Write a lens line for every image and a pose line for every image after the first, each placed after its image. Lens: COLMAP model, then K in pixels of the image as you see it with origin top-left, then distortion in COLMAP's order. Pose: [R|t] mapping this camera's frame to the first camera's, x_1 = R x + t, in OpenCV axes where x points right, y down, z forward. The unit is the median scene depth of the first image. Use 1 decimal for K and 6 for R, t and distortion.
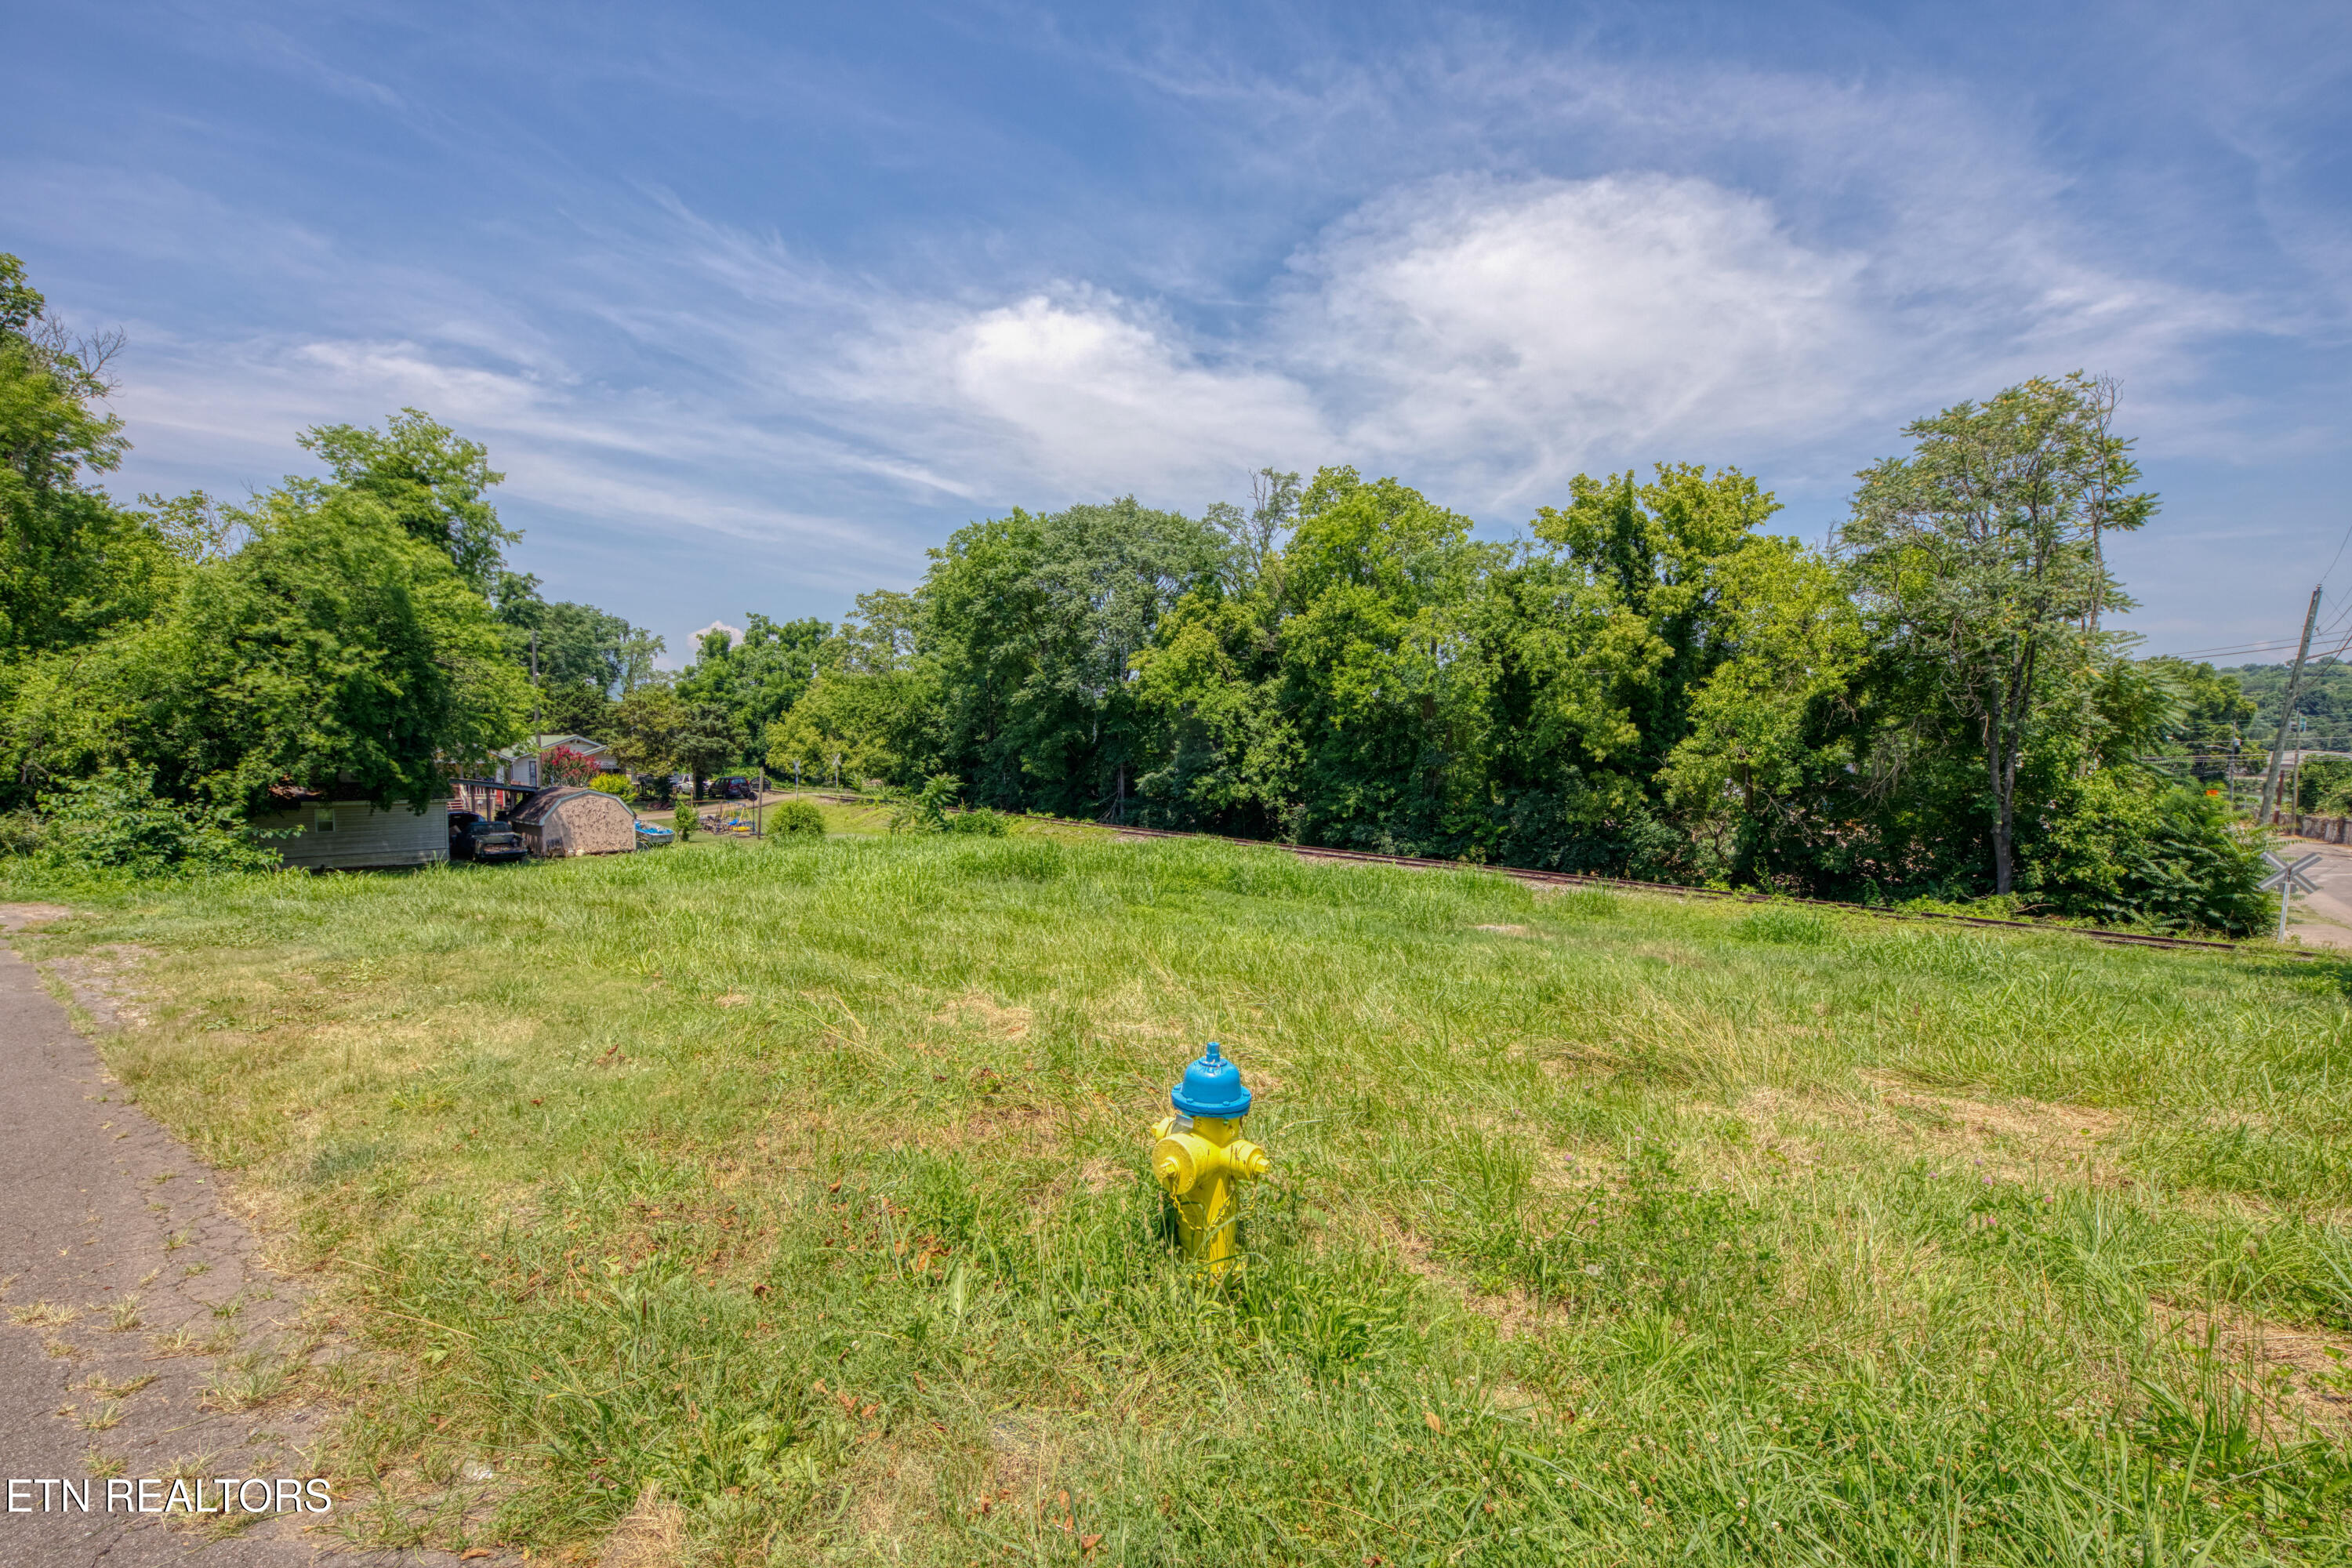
lens RADIAL K [[939.9, 0, 1130.5], [0, 939.9, 799.6], [0, 0, 1]] dist [-0.002438, 0.000879]
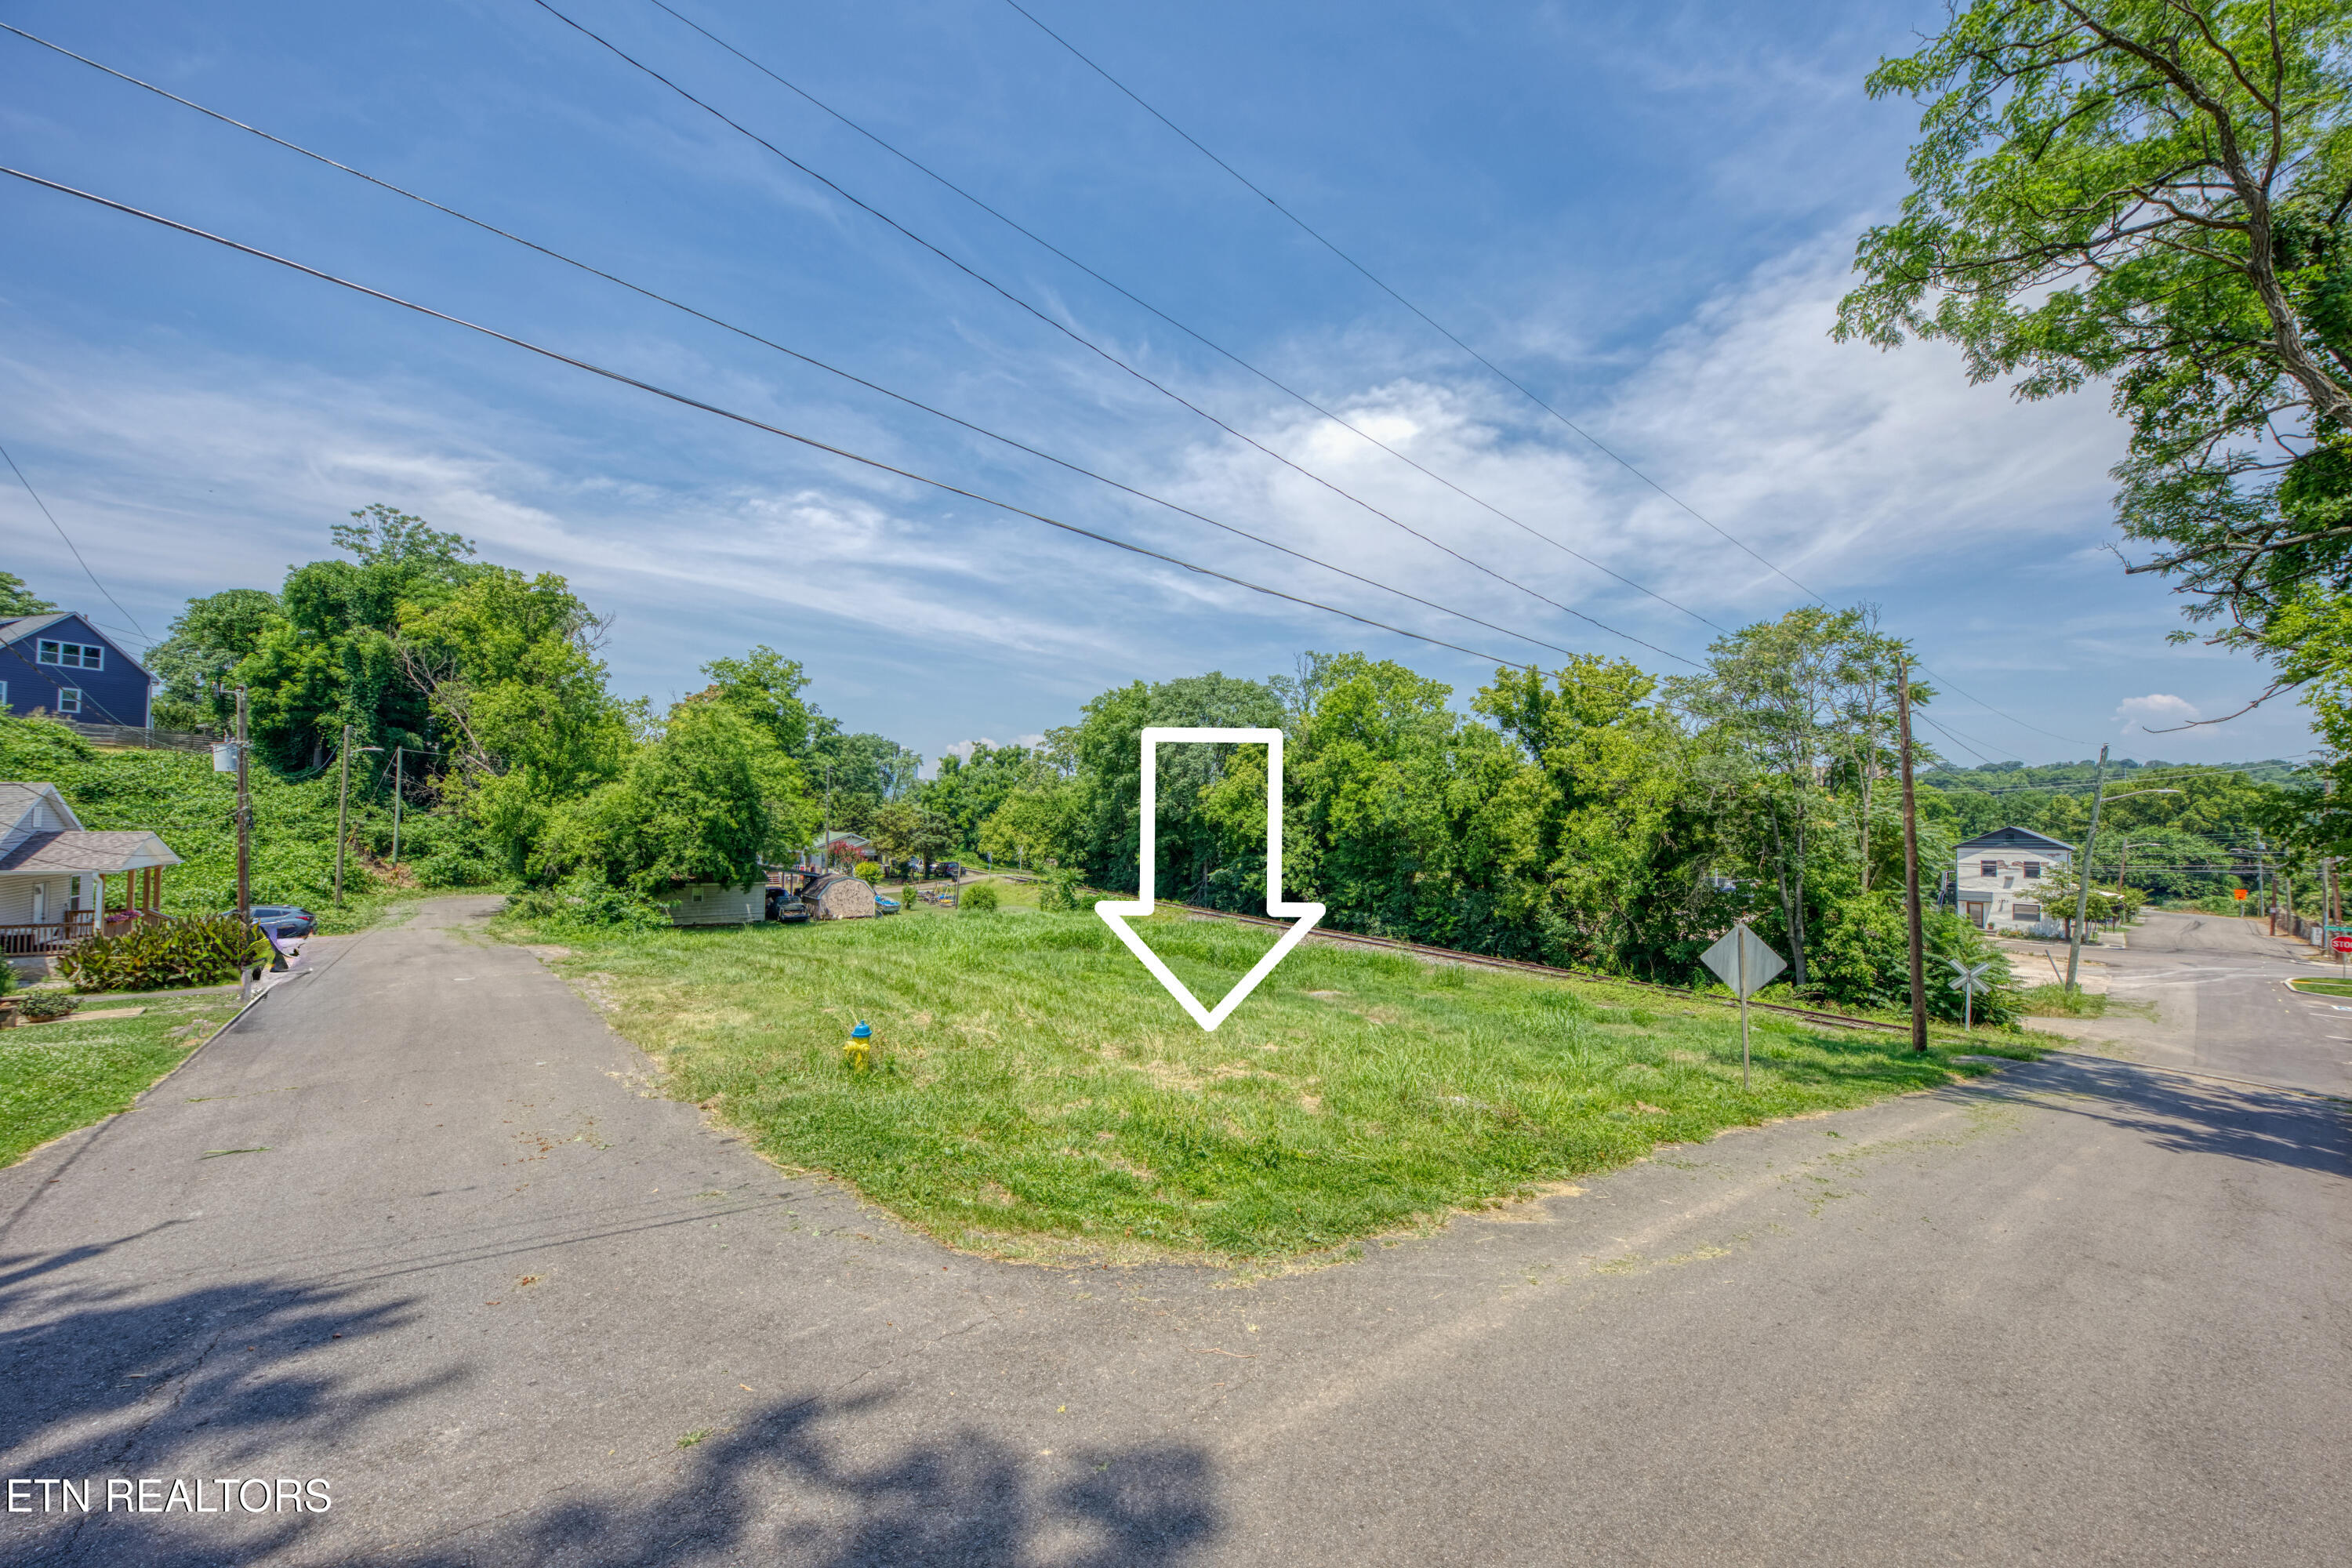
lens RADIAL K [[796.9, 0, 1179.5], [0, 796.9, 799.5], [0, 0, 1]] dist [-0.001651, -0.000661]
pose [[0.985169, 0.002258, -0.171569, 0.209978], [-0.015980, 0.996775, -0.078643, -0.046874], [0.170838, 0.080219, 0.982028, -0.233289]]
